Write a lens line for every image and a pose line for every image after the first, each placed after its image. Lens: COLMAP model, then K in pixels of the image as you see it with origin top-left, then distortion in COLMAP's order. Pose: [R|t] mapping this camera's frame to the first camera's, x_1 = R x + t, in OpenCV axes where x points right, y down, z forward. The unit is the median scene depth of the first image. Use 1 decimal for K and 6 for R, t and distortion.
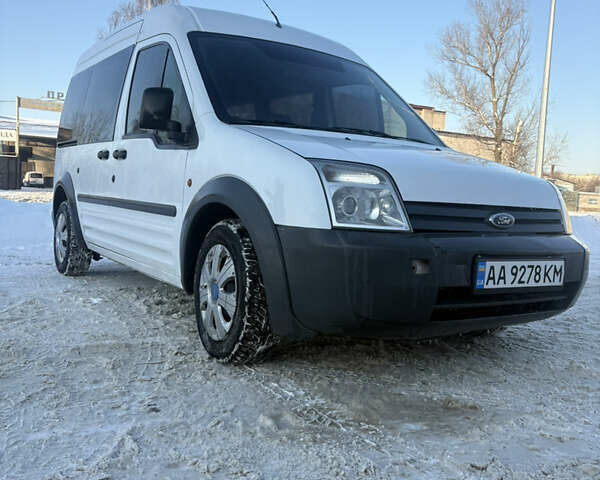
lens RADIAL K [[595.4, 0, 300.0], [0, 595.4, 240.0], [0, 0, 1]] dist [0.019983, -0.013487]
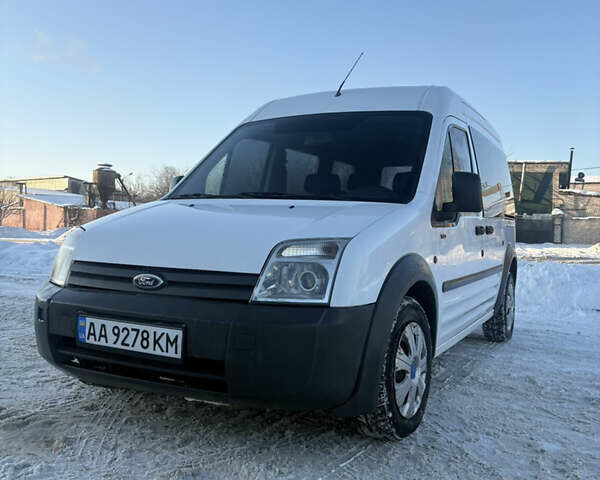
lens RADIAL K [[595.5, 0, 291.6], [0, 595.5, 241.3], [0, 0, 1]] dist [0.034367, -0.011302]
pose [[0.495121, -0.016796, -0.868662, 1.272268], [-0.064326, 0.996360, -0.055930, -0.056563], [0.866439, 0.083569, 0.492239, 0.692613]]
